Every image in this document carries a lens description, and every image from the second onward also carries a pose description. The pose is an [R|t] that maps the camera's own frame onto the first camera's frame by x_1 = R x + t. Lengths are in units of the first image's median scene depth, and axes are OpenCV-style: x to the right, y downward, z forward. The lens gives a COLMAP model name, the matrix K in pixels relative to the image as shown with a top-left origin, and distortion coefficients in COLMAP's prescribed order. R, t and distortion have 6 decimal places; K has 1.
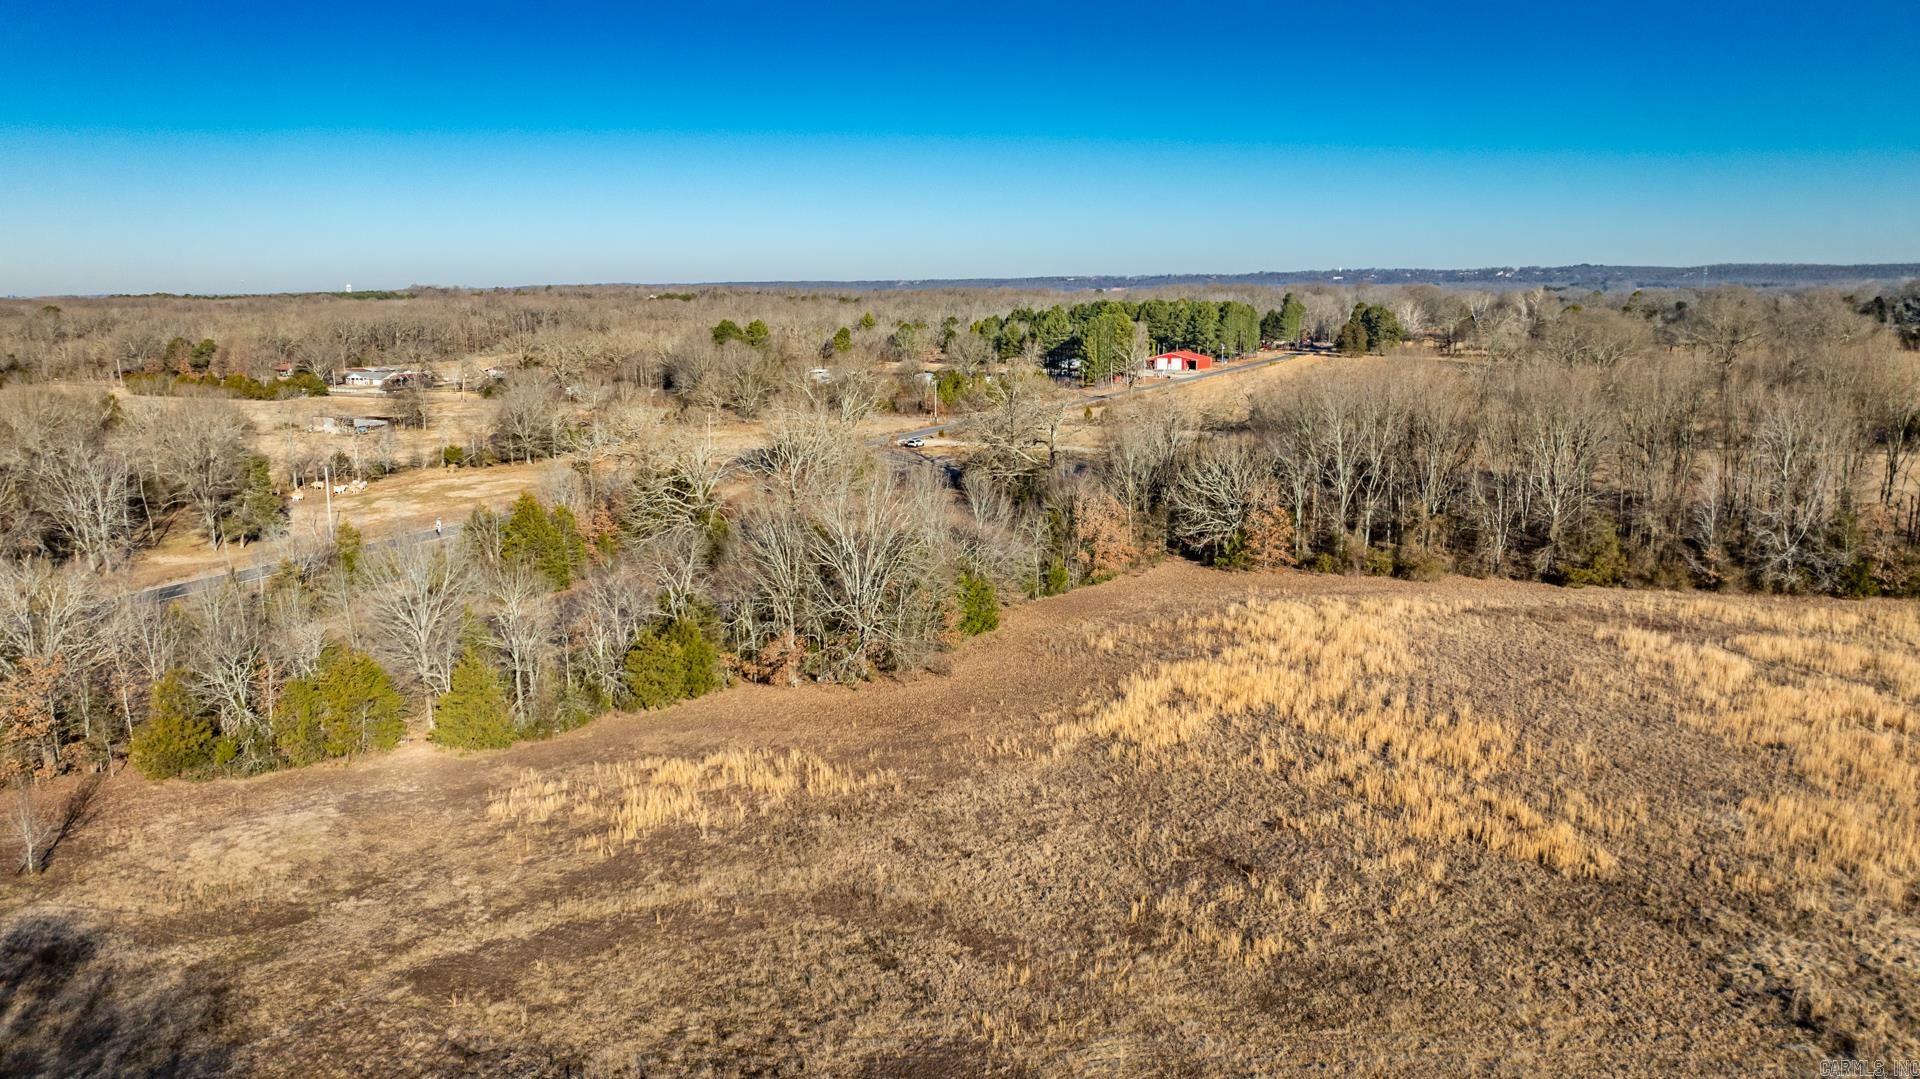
lens RADIAL K [[1336.8, 0, 960.4], [0, 1336.8, 518.1], [0, 0, 1]] dist [-0.040740, 0.030140]
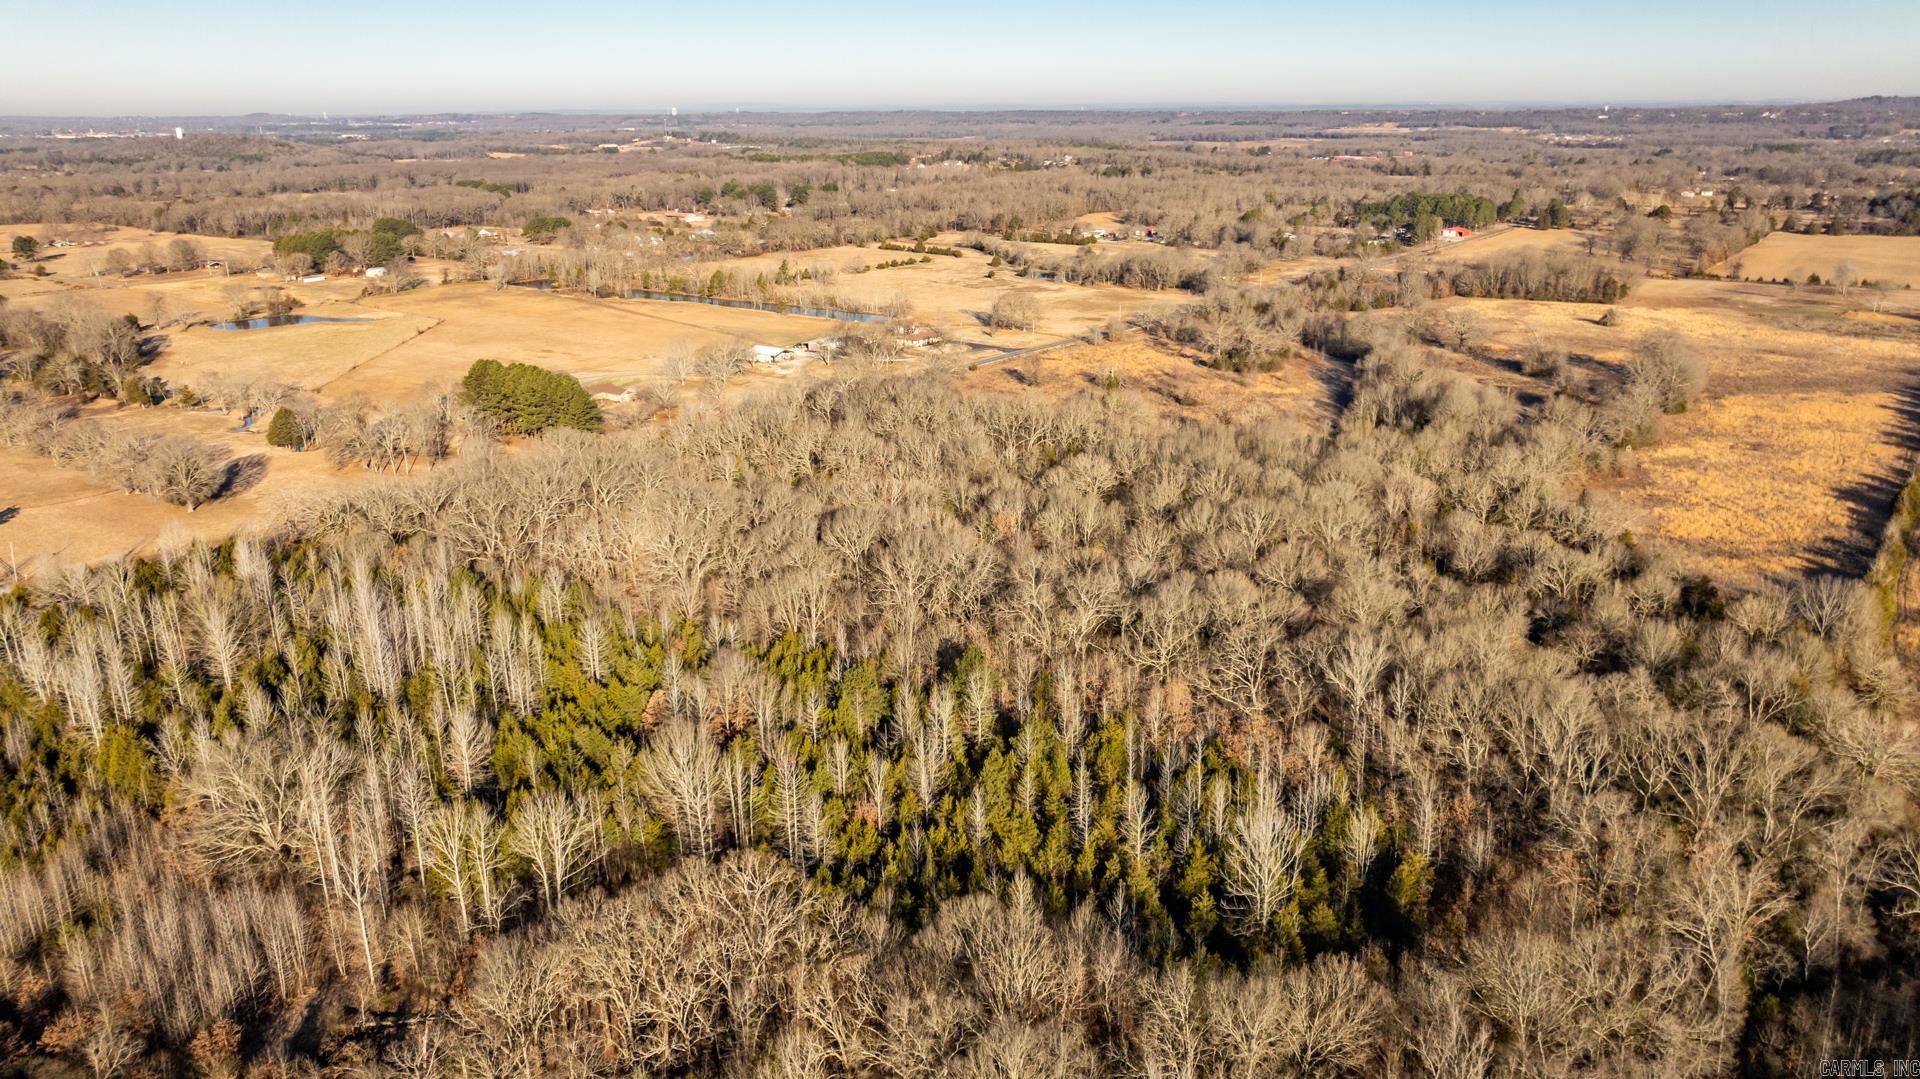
lens RADIAL K [[1336.8, 0, 960.4], [0, 1336.8, 518.1], [0, 0, 1]] dist [-0.040740, 0.030140]
pose [[0.984602, 0.057298, -0.165152, -0.249850], [-0.034086, 0.989550, 0.140103, 0.070121], [0.171453, -0.132316, 0.976266, -1.340872]]
